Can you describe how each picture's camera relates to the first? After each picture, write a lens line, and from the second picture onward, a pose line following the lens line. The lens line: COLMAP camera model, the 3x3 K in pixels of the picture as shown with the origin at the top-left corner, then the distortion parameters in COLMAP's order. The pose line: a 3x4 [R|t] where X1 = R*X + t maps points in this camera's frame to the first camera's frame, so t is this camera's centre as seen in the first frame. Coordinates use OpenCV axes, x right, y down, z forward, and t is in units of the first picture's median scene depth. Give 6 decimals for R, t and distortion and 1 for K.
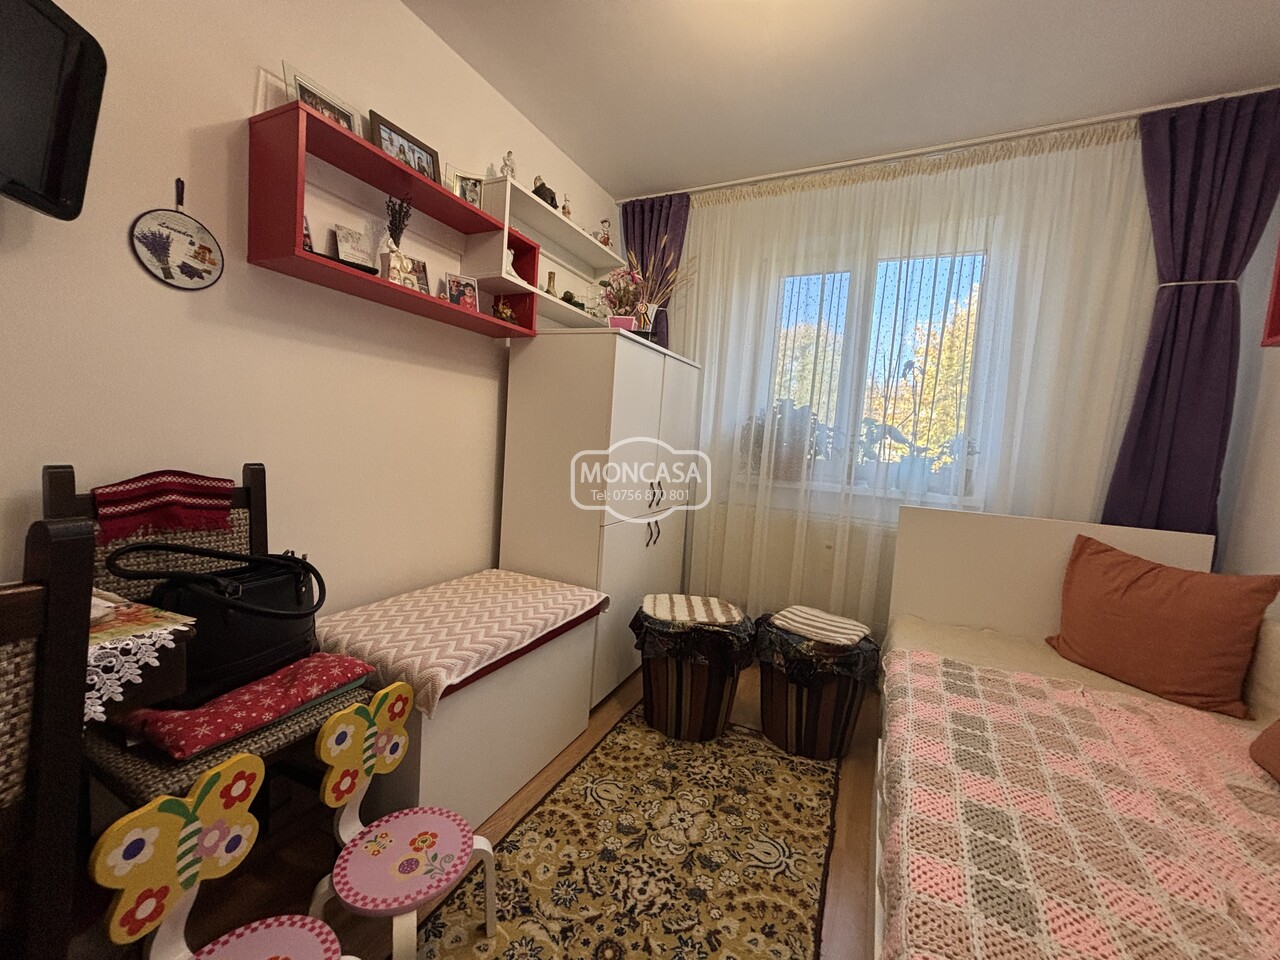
lens RADIAL K [[512.7, 0, 636.2], [0, 512.7, 479.5], [0, 0, 1]] dist [-0.002350, -0.000216]
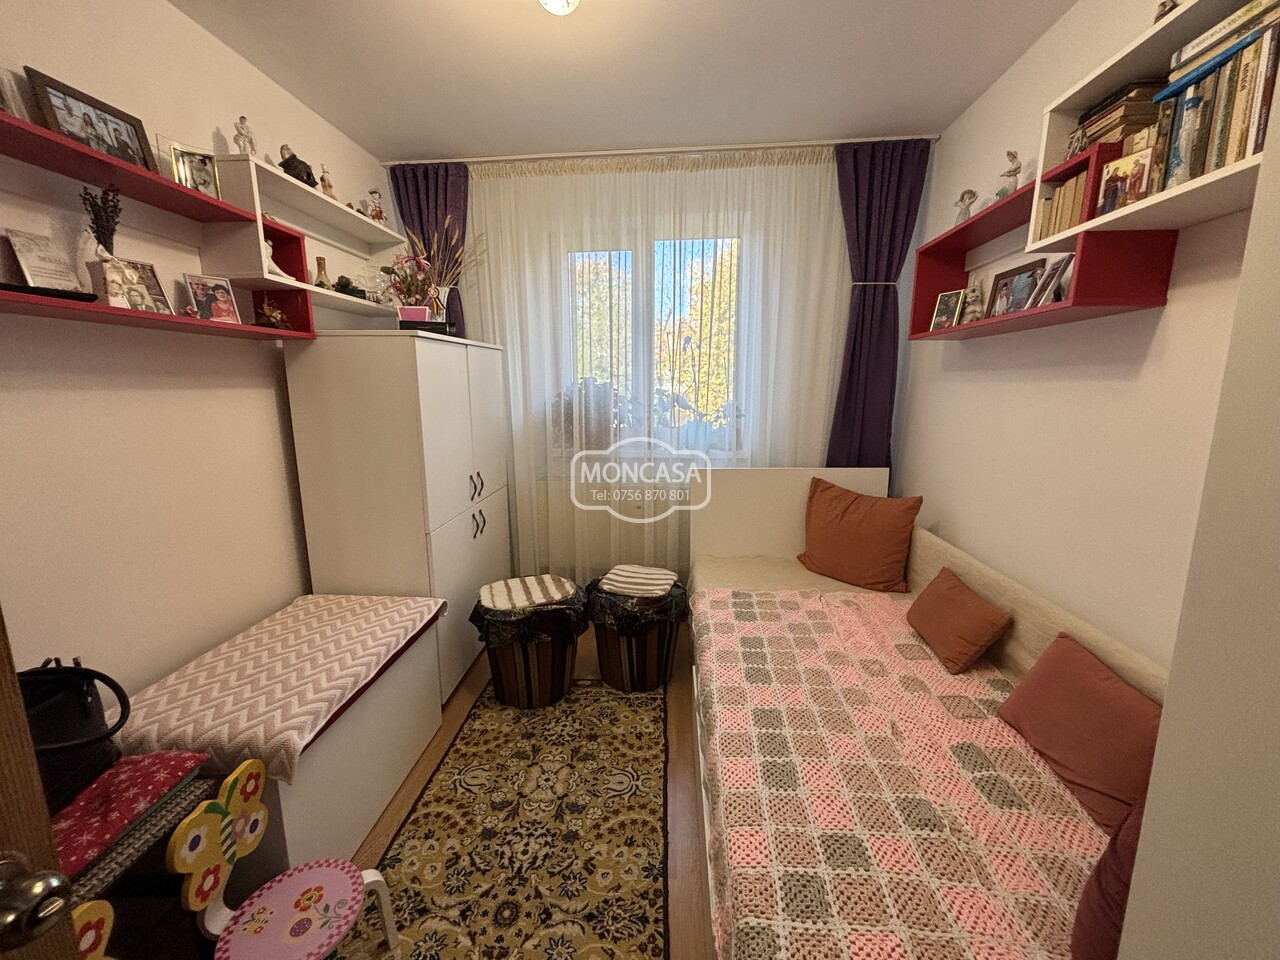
lens RADIAL K [[512.7, 0, 639.0], [0, 512.7, 481.4], [0, 0, 1]] dist [-0.002350, -0.000216]
pose [[0.922924, -0.139001, 0.359012, -0.036909], [0.095539, 0.986067, 0.136177, -0.120307], [-0.372938, -0.091382, 0.923345, -0.071028]]
